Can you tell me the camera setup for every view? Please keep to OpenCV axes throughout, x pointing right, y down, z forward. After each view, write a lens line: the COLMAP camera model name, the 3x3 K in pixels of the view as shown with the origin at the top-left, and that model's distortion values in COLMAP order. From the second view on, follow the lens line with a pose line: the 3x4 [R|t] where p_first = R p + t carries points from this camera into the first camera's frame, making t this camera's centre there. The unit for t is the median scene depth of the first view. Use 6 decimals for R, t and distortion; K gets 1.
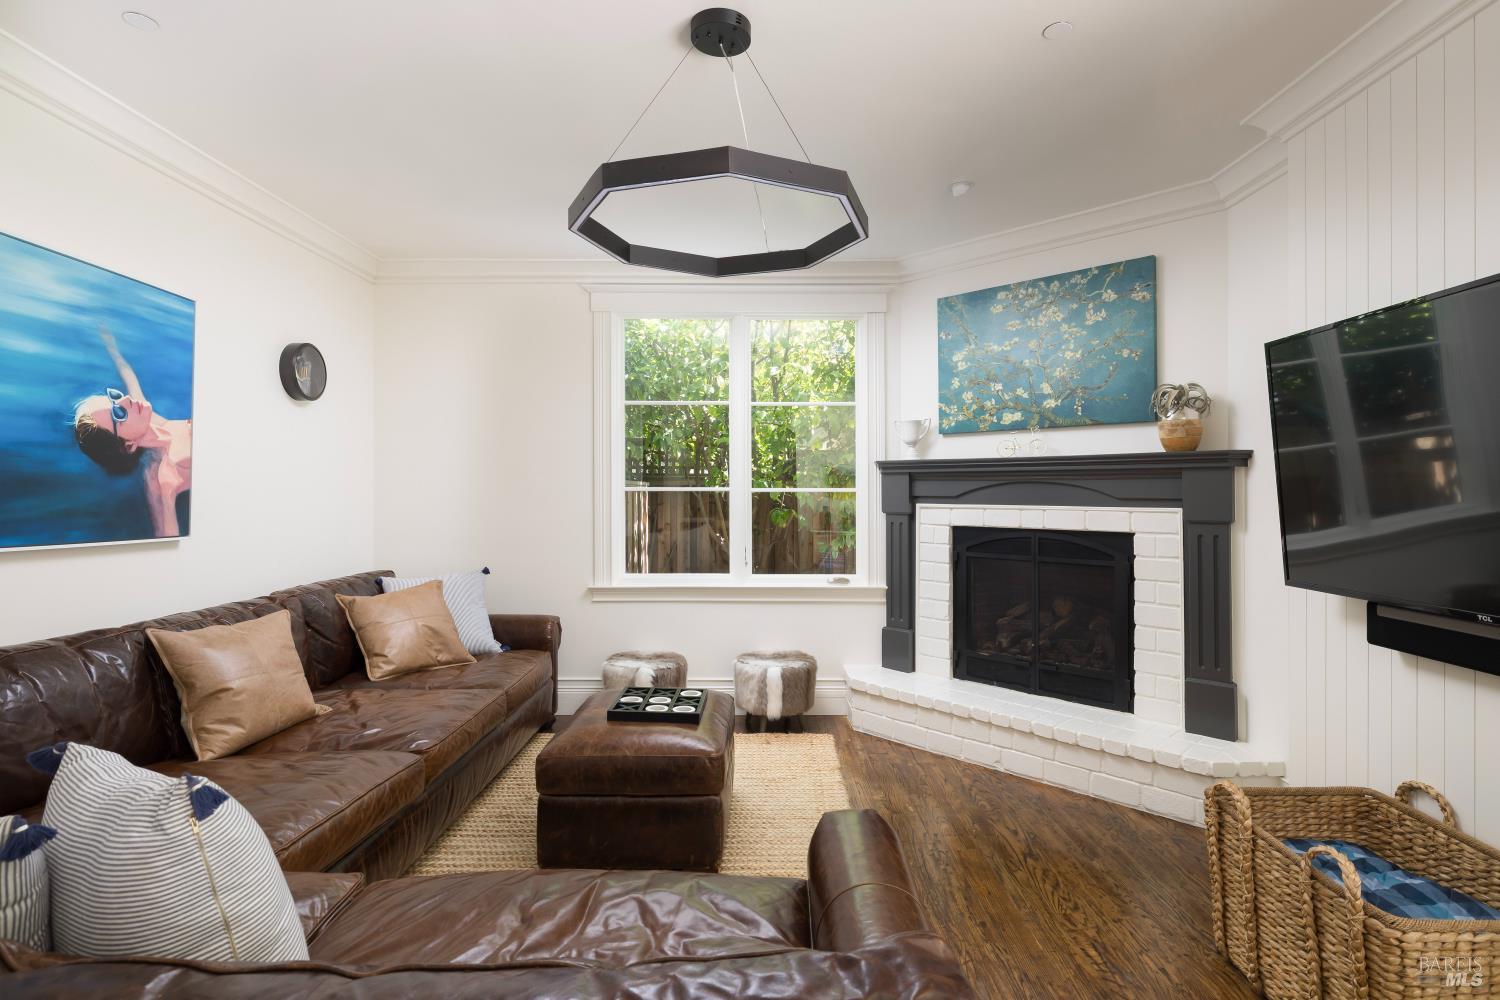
lens RADIAL K [[774.2, 0, 754.3], [0, 774.2, 479.2], [0, 0, 1]] dist [-0.000381, 0.000039]
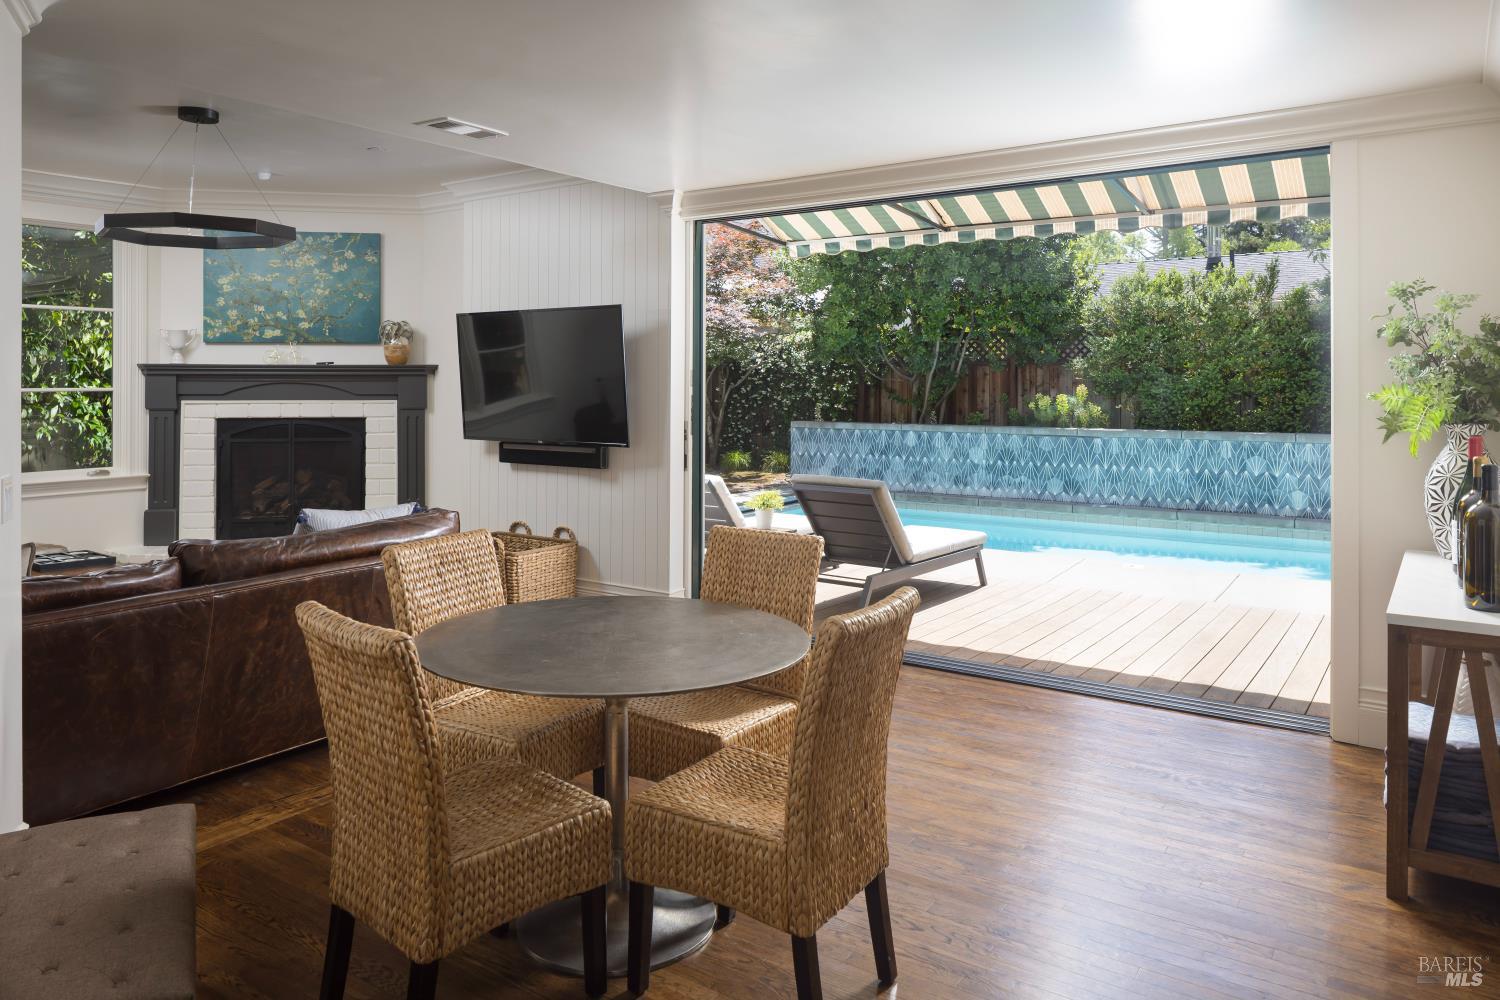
lens RADIAL K [[1021.0, 0, 754.3], [0, 1021.0, 375.2], [0, 0, 1]] dist [-0.004262, -0.000232]
pose [[0.568665, 0.003219, 0.822563, -0.645015], [-0.012137, 0.999916, 0.004477, -0.027639], [-0.822479, -0.012529, 0.568657, -0.674435]]
